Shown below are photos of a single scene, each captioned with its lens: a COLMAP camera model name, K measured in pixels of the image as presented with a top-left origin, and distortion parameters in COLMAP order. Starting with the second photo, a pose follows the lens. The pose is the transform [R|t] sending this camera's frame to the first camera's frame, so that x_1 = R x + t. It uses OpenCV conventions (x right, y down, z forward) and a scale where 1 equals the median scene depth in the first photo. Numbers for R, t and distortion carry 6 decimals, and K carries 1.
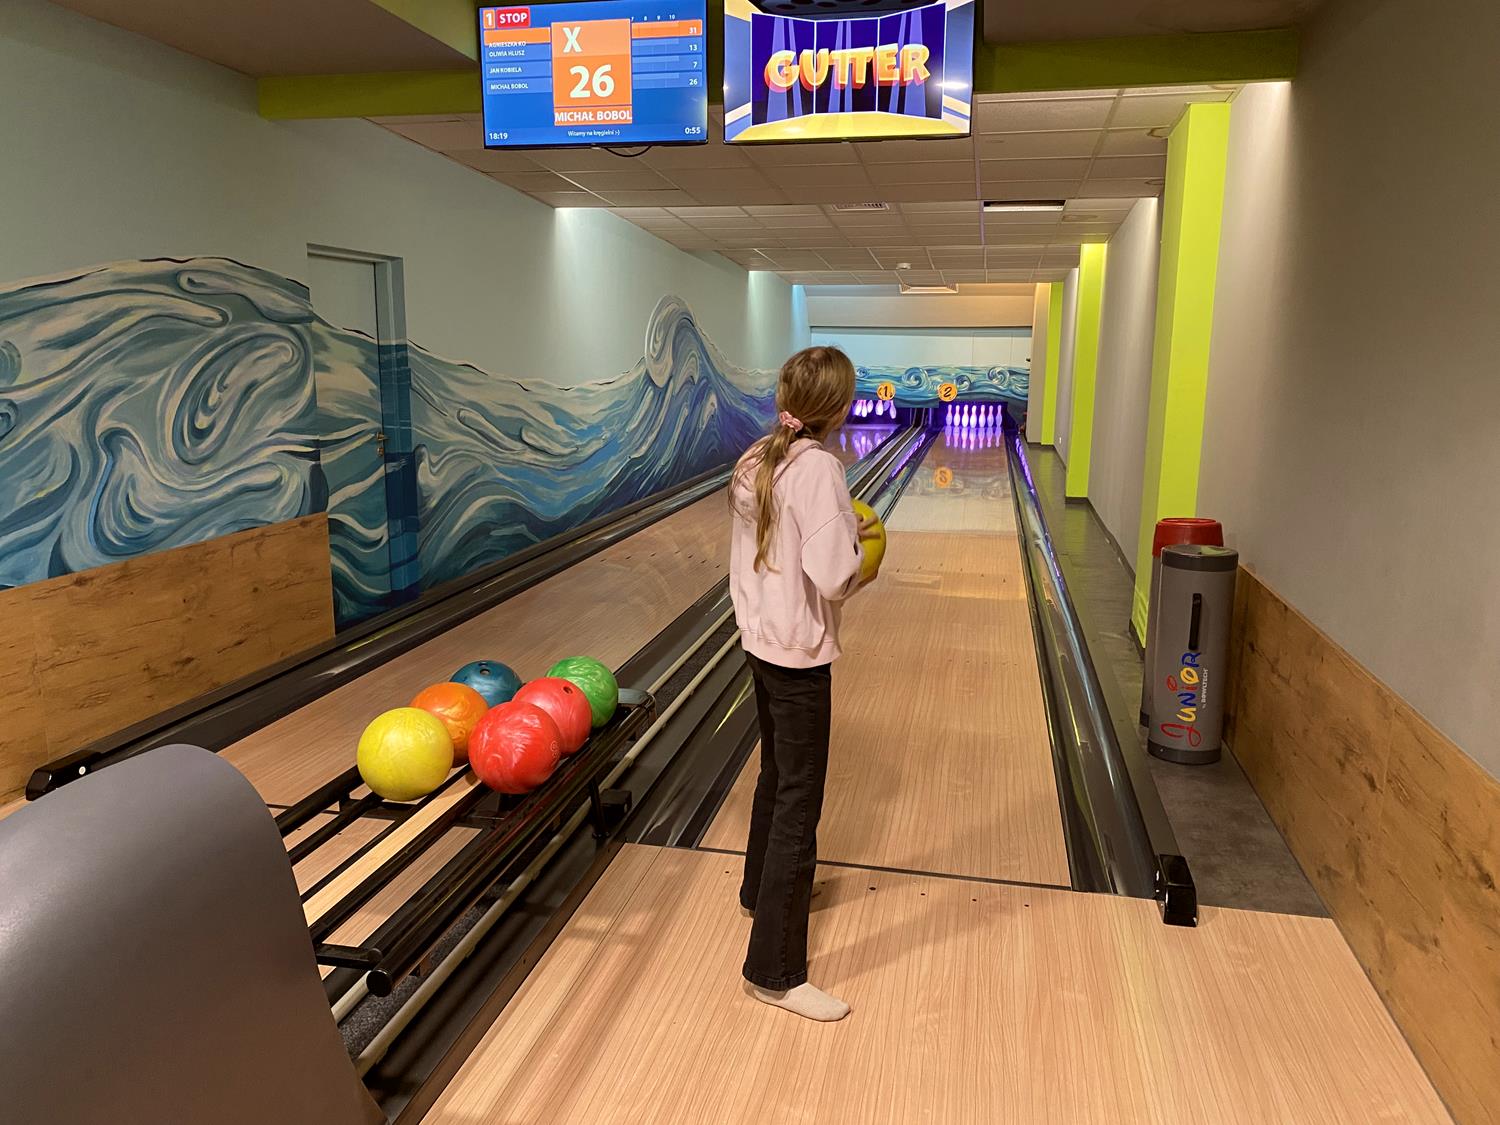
lens RADIAL K [[1143.6, 0, 744.3], [0, 1143.6, 562.8], [0, 0, 1]] dist [0.044024, -0.047561]
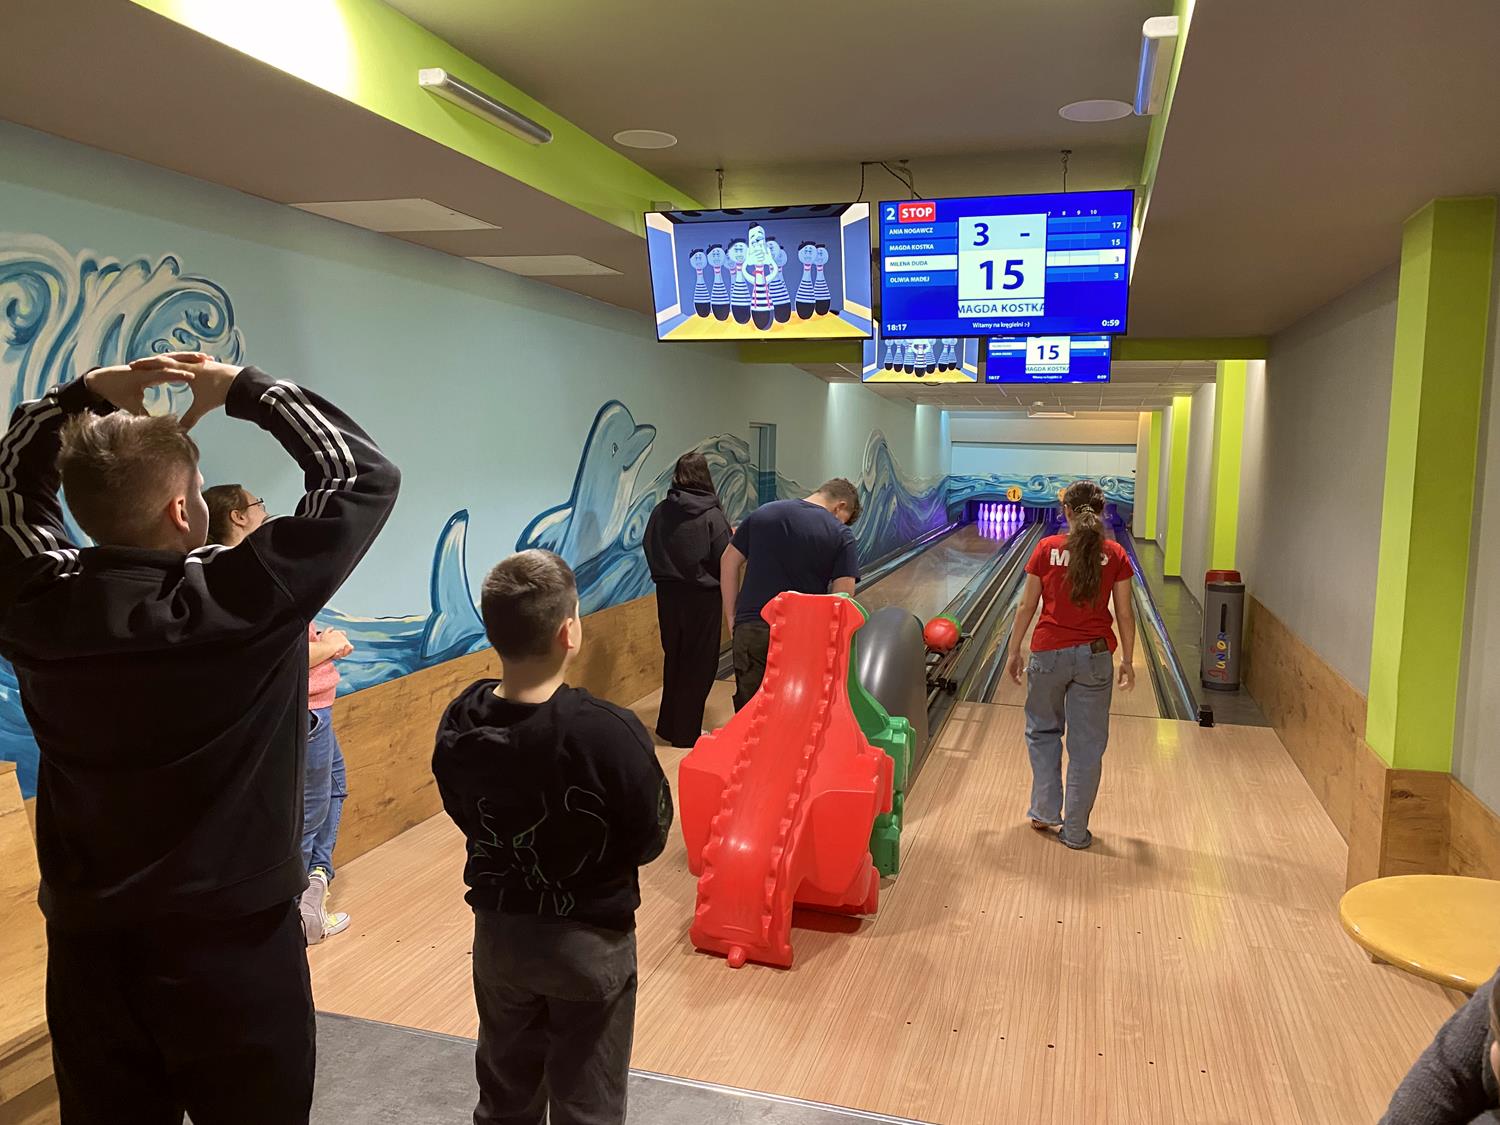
lens RADIAL K [[1143.6, 0, 744.3], [0, 1143.6, 562.8], [0, 0, 1]] dist [0.044024, -0.047561]
pose [[0.996426, 0.018428, -0.082435, -0.228271], [-0.025150, 0.996375, -0.081261, 0.112318], [0.080638, 0.083044, 0.993278, -0.873490]]
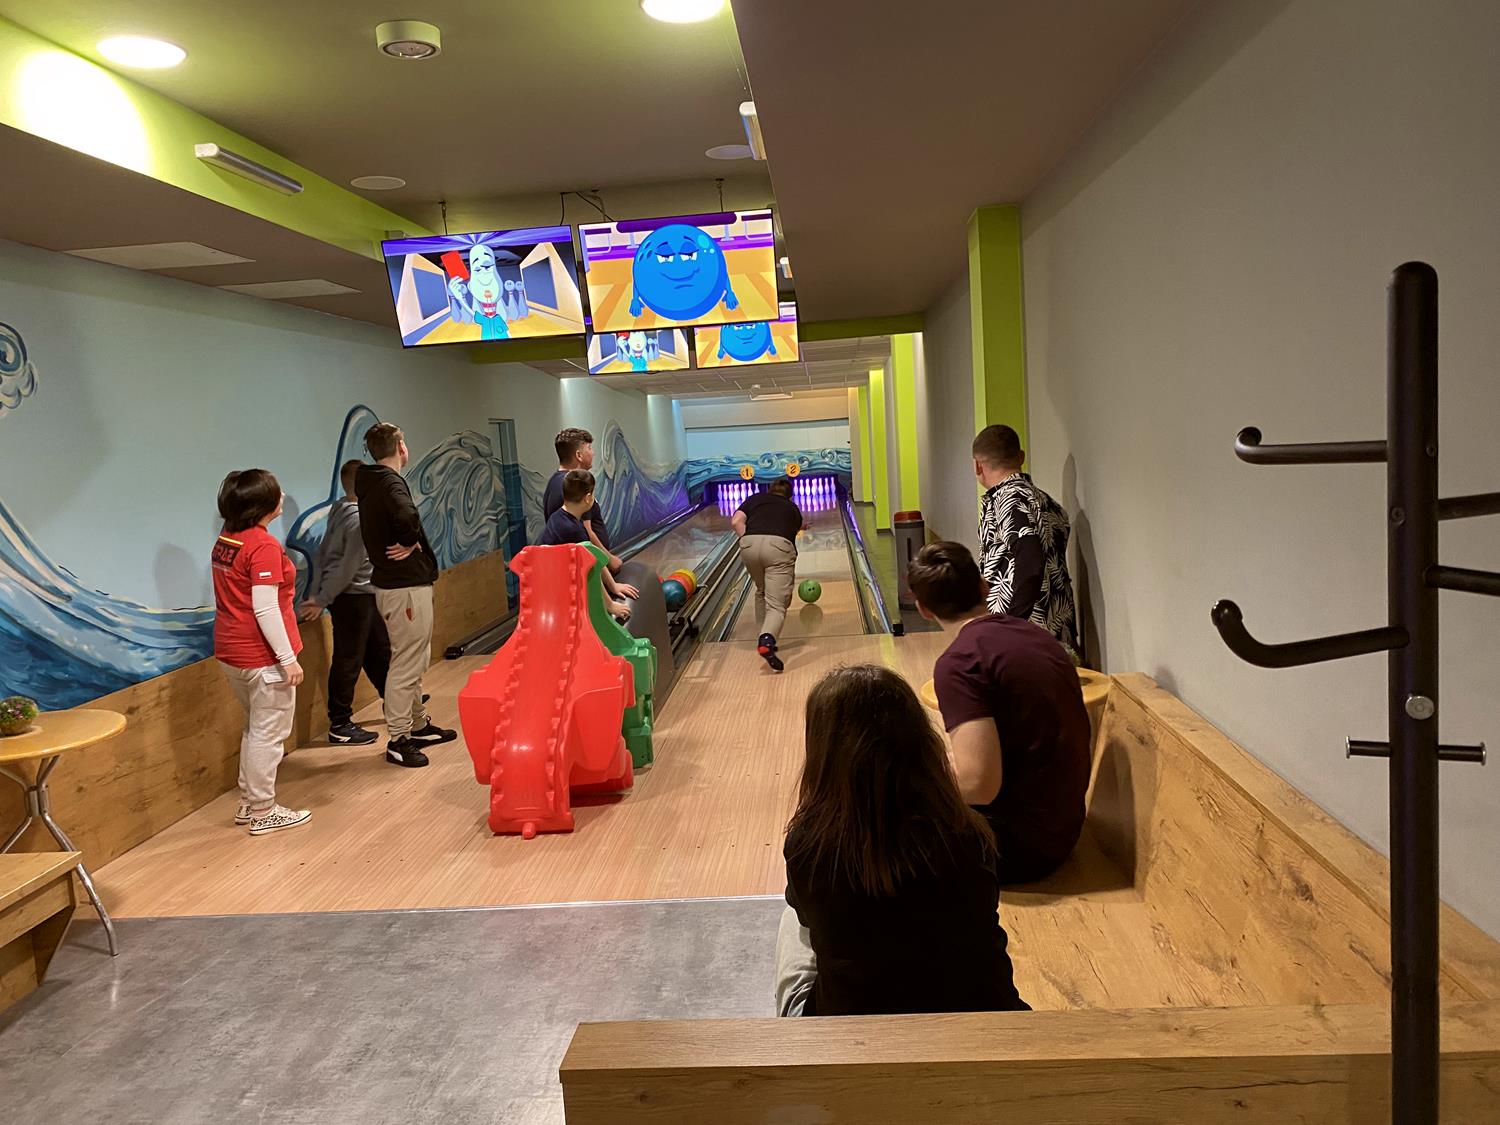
lens RADIAL K [[1137.6, 0, 757.6], [0, 1137.6, 560.1], [0, 0, 1]] dist [0.005869, -0.026290]
pose [[0.986117, -0.088470, 0.140521, -0.215500], [0.099361, 0.992409, -0.072464, 0.173562], [-0.133044, 0.085421, 0.987422, -1.076409]]
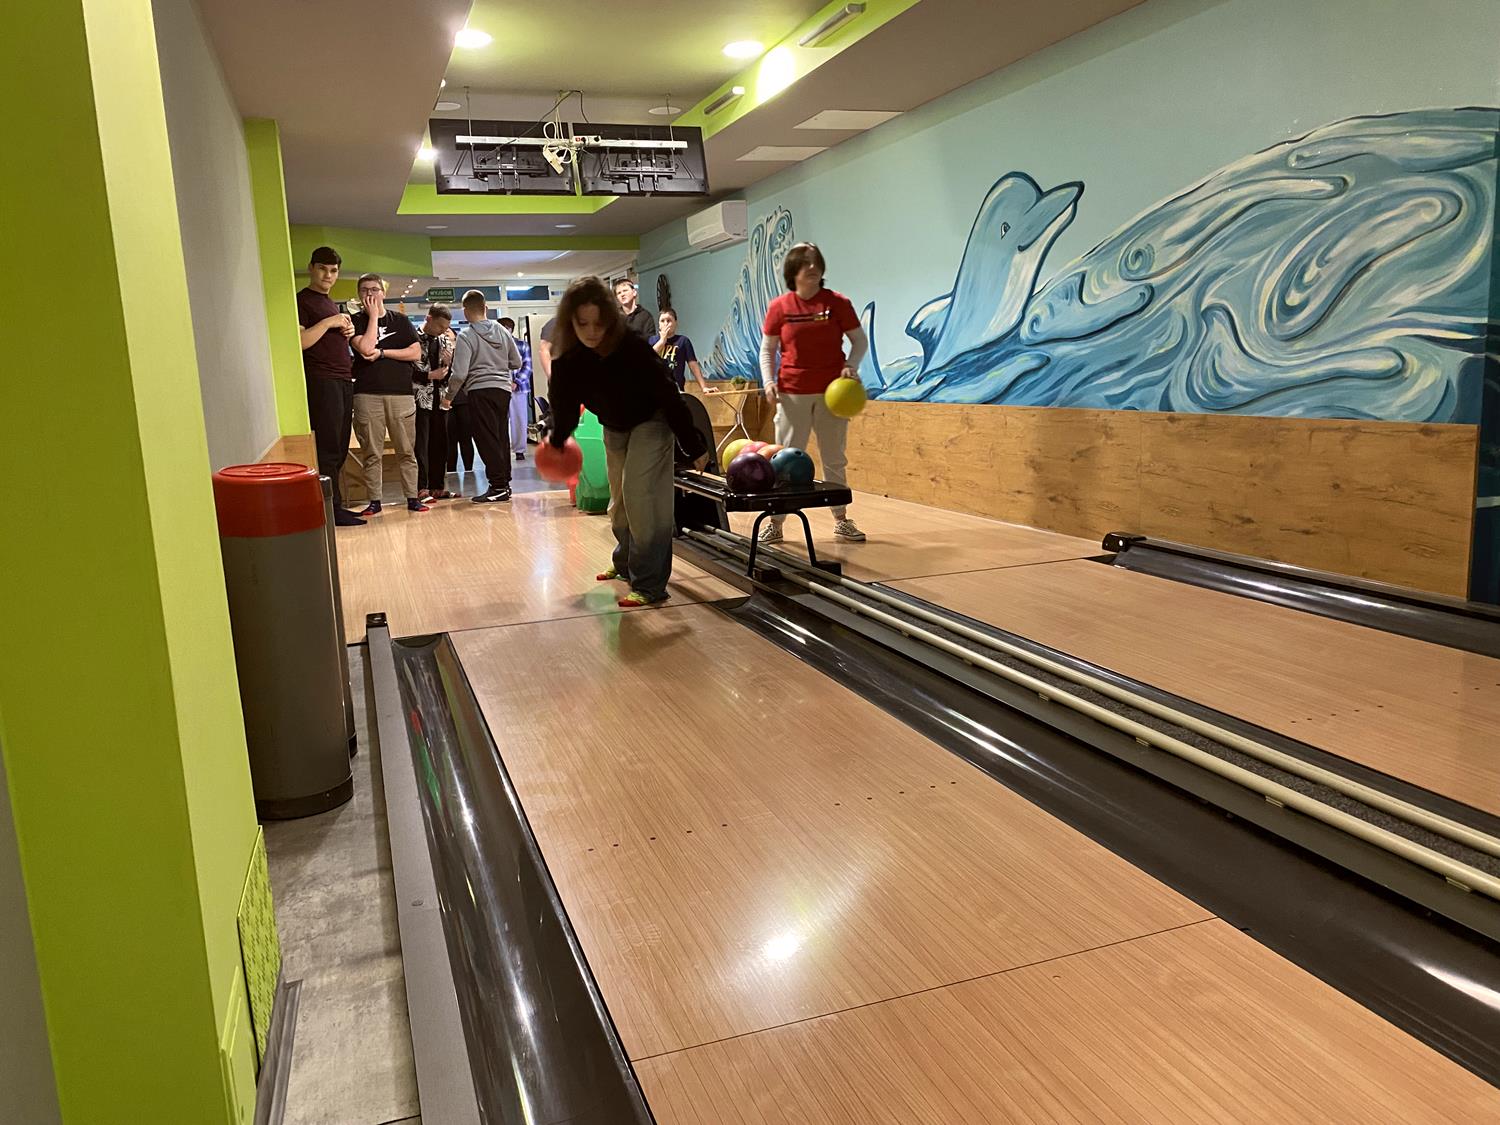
lens RADIAL K [[1130.9, 0, 744.7], [0, 1130.9, 547.1], [0, 0, 1]] dist [0.007220, 0.014926]
pose [[-0.851252, 0.116424, -0.511679, 0.422605], [-0.060817, 0.946619, 0.316565, -0.179112], [0.521221, 0.300595, -0.798731, 1.427422]]
